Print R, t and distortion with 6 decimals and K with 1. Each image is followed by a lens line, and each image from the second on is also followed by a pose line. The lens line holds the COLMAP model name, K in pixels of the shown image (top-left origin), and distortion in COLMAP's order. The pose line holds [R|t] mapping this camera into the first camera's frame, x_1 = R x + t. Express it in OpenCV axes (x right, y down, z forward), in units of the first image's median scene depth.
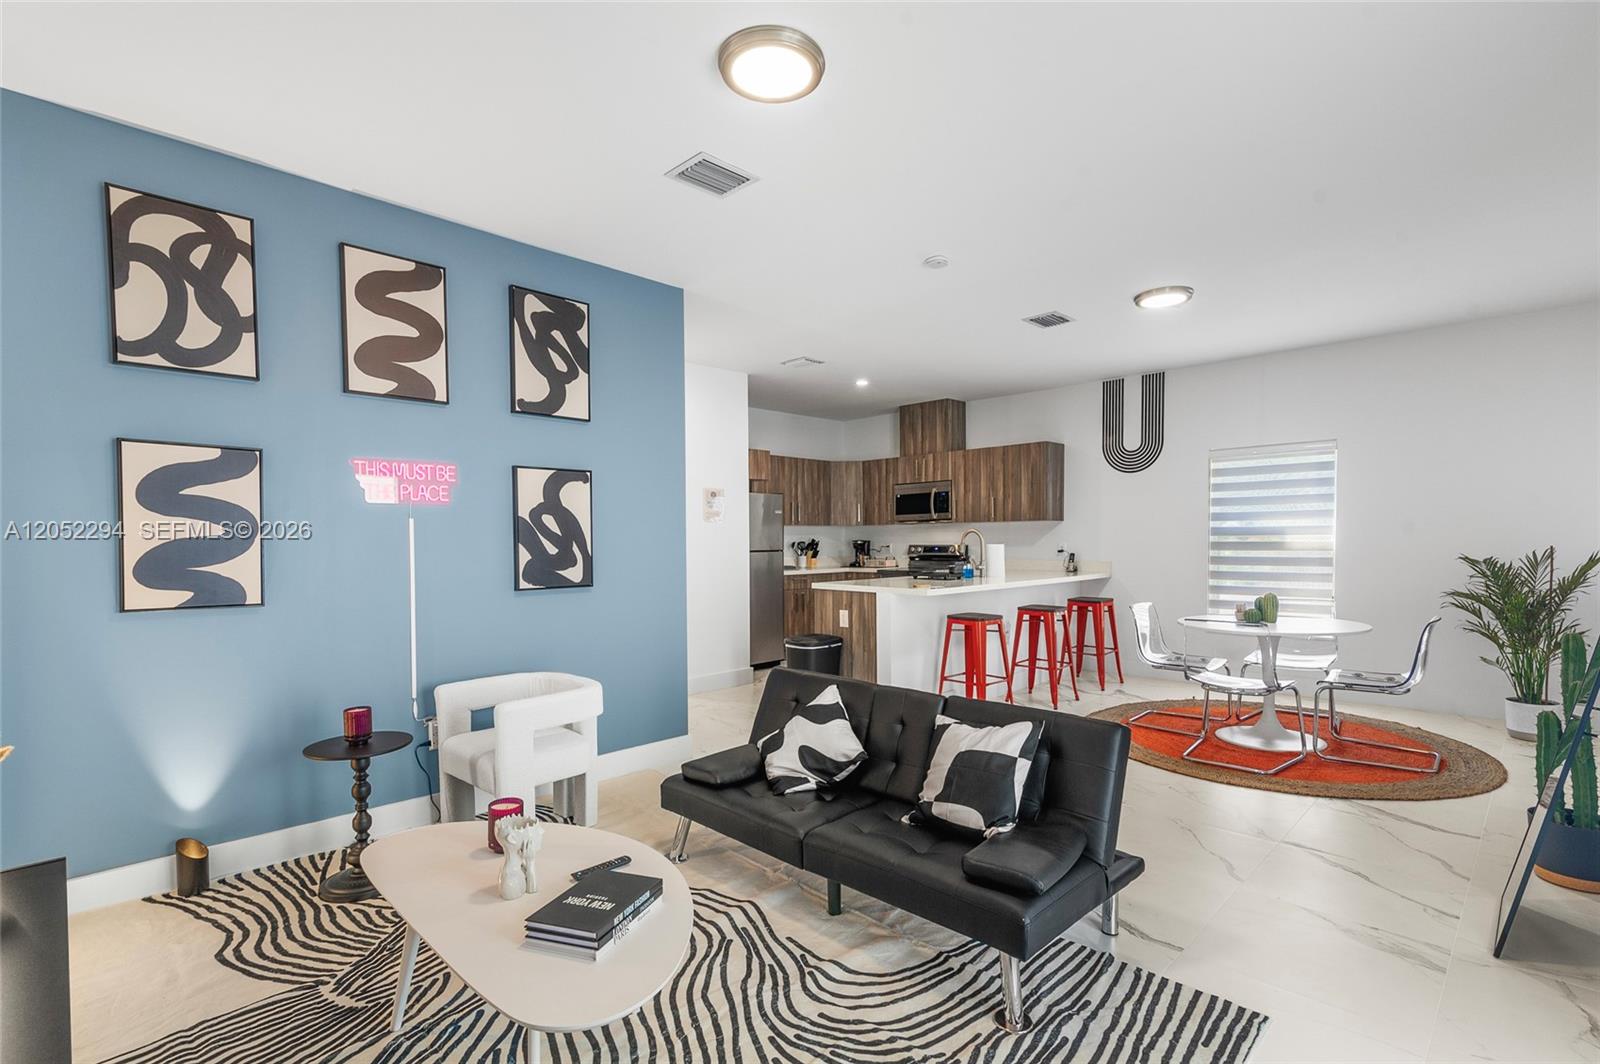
lens RADIAL K [[736.9, 0, 810.7], [0, 736.9, 562.6], [0, 0, 1]] dist [0.011629, -0.000223]
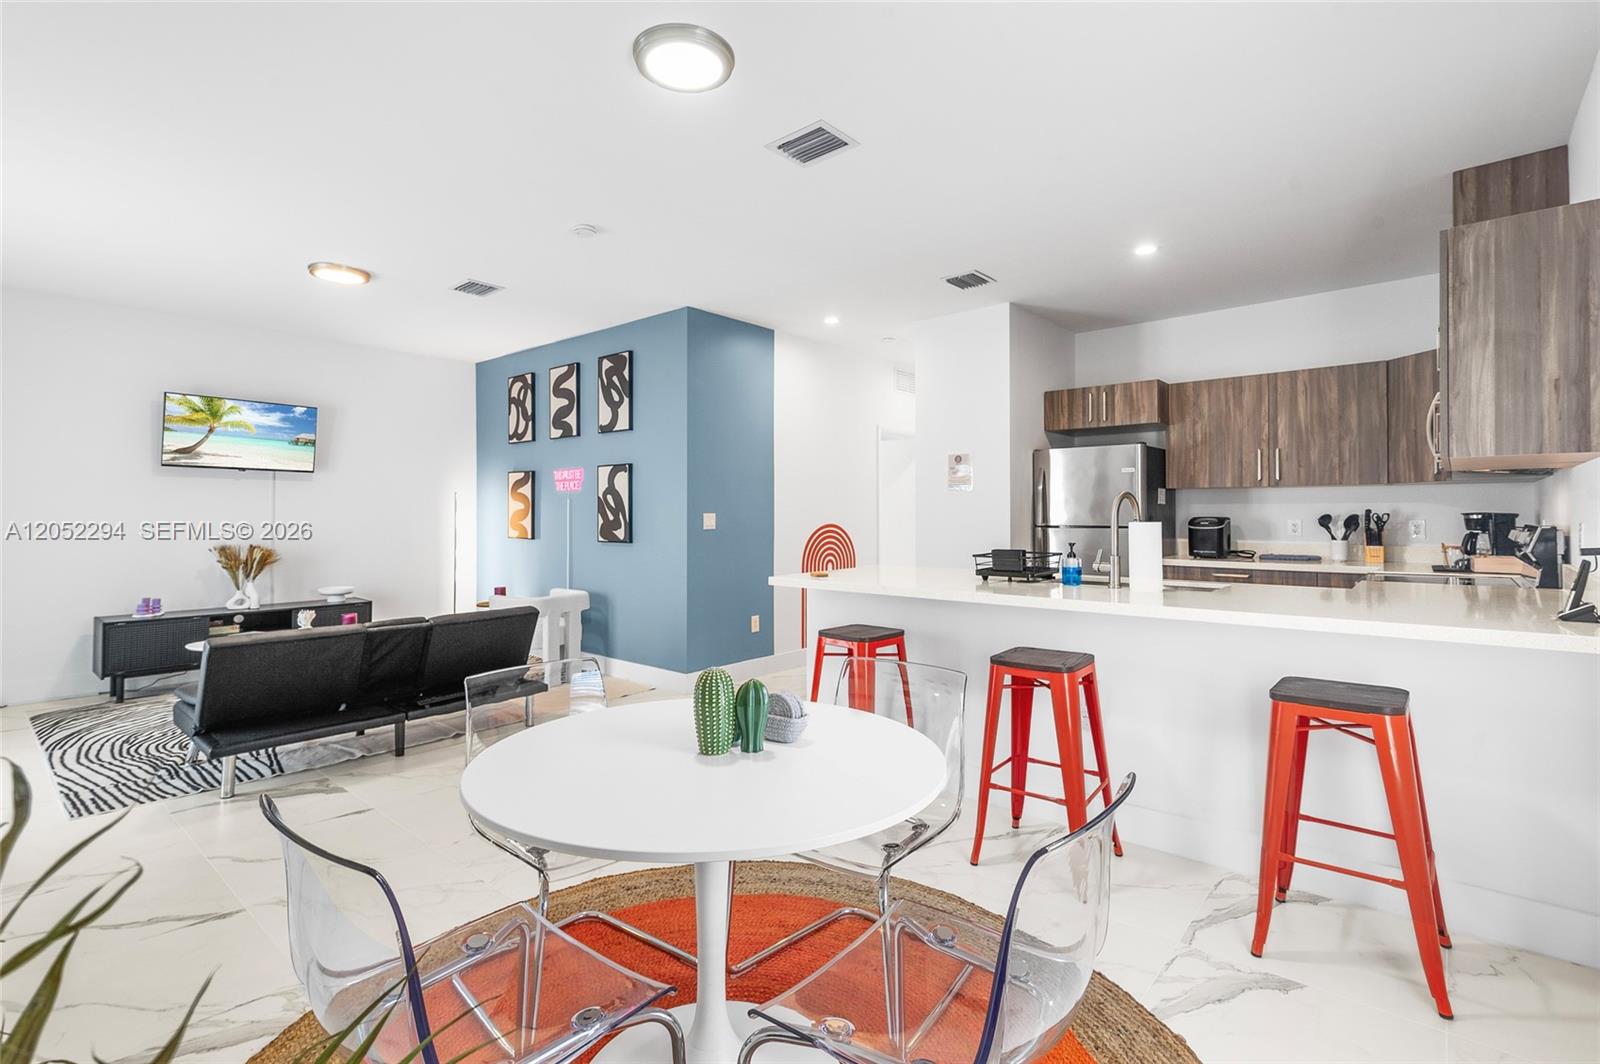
lens RADIAL K [[744.3, 0, 799.1], [0, 744.3, 507.4], [0, 0, 1]] dist [0.015498, 0.000018]
pose [[0.070113, -0.002937, -0.997535, 1.254874], [-0.030313, 0.999528, -0.005073, -0.042635], [0.997078, 0.030594, 0.069991, 1.297807]]
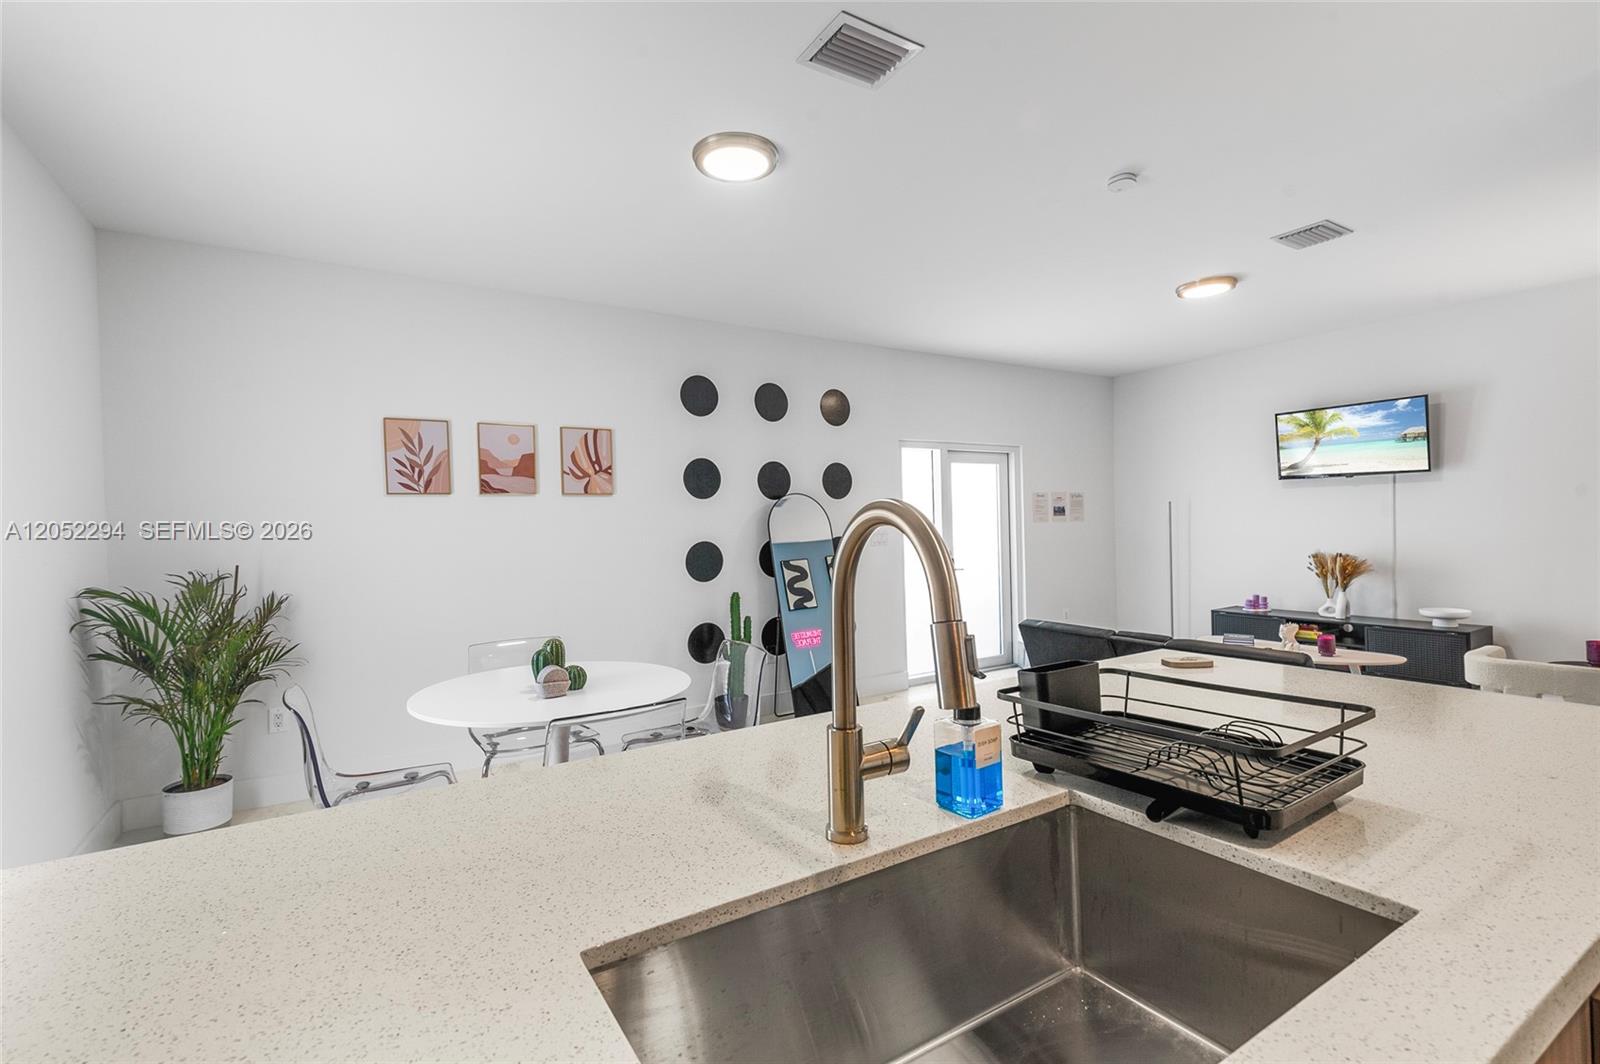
lens RADIAL K [[720.5, 0, 800.0], [0, 720.5, 532.0], [0, 0, 1]] dist [0.017127, 0.000083]
pose [[-0.973445, 0.033854, 0.226403, 0.367902], [0.041468, 0.998720, 0.028958, -0.069957], [-0.225133, 0.037578, -0.973603, 1.963790]]
